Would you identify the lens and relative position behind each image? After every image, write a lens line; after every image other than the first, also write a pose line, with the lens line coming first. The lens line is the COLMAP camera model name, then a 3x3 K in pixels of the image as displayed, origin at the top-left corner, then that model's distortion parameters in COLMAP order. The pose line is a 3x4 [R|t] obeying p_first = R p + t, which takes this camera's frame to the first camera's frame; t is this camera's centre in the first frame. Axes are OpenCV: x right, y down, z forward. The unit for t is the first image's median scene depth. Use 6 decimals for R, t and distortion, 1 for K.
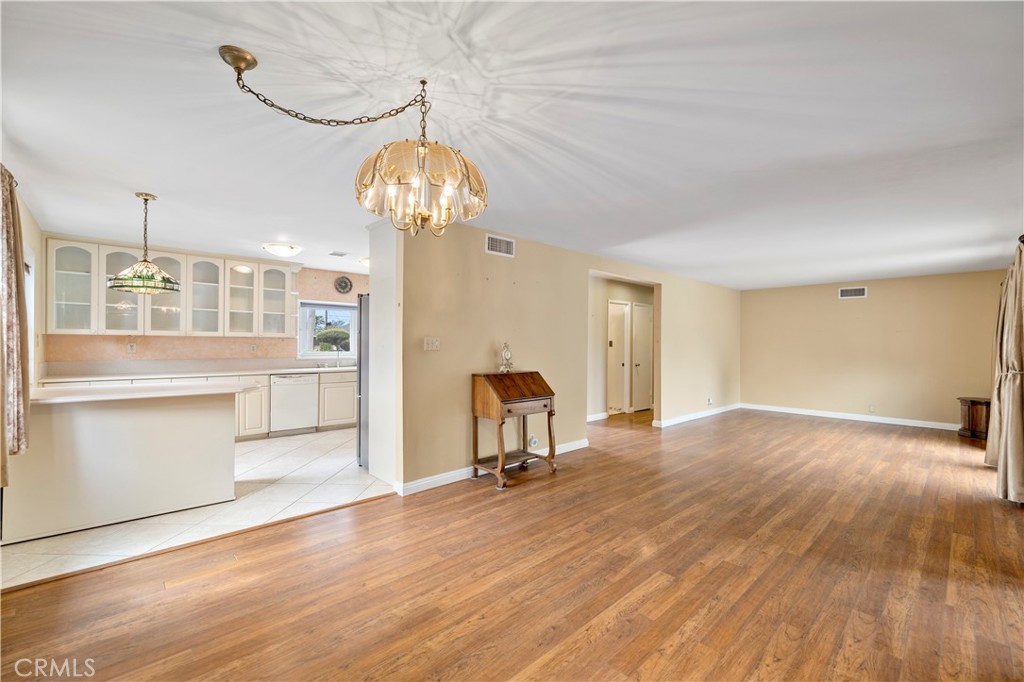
lens RADIAL K [[433.2, 0, 512.5], [0, 433.2, 347.2], [0, 0, 1]] dist [0.000118, 0.000226]
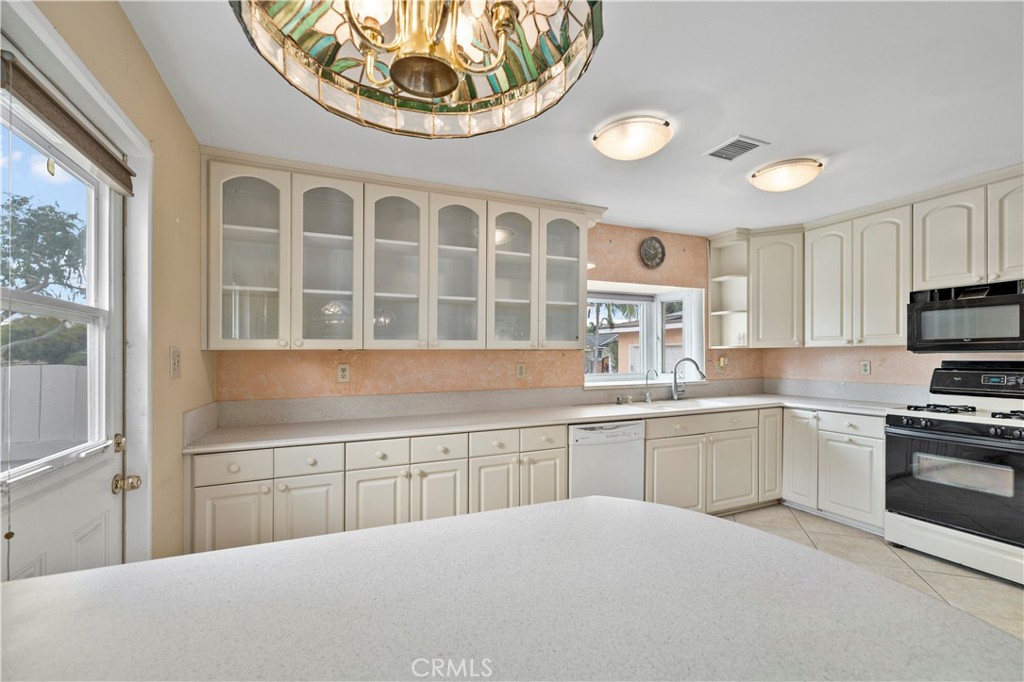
lens RADIAL K [[433.2, 0, 512.5], [0, 433.2, 346.6], [0, 0, 1]] dist [0.000118, 0.000226]
pose [[0.941830, -0.023474, -0.335268, -0.469849], [0.013613, 0.999404, -0.031733, -0.011327], [0.335813, 0.025323, 0.941588, 0.529218]]
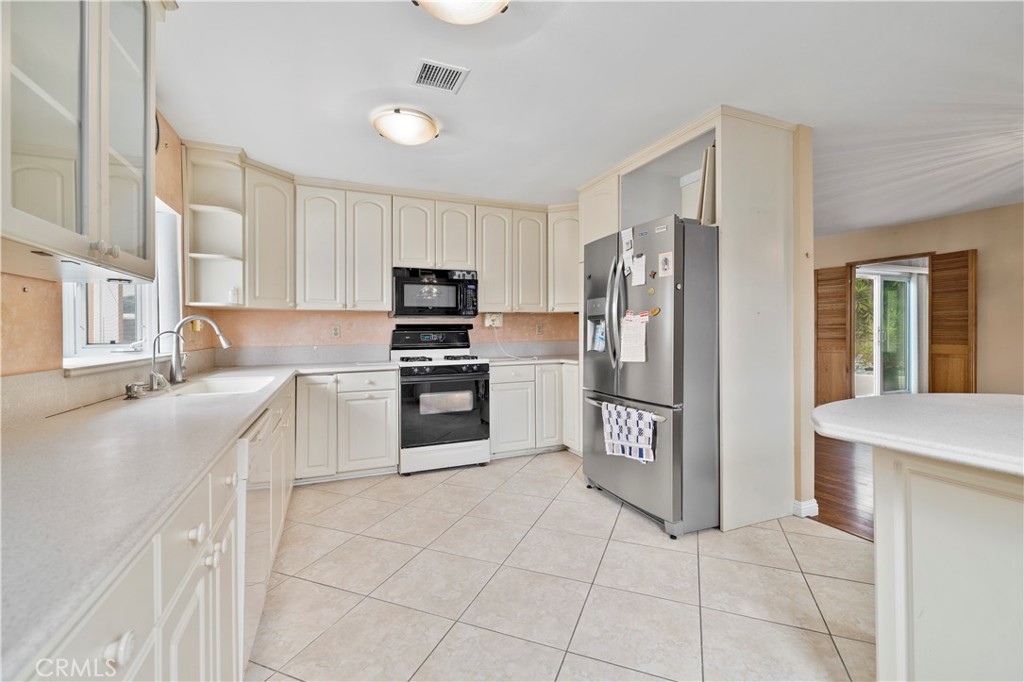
lens RADIAL K [[433.2, 0, 513.8], [0, 433.2, 335.8], [0, 0, 1]] dist [0.000118, 0.000226]
pose [[0.347126, -0.020126, 0.937603, -0.706431], [0.021129, 0.999684, 0.013636, 0.007098], [-0.937581, 0.015077, 0.347441, 0.770365]]
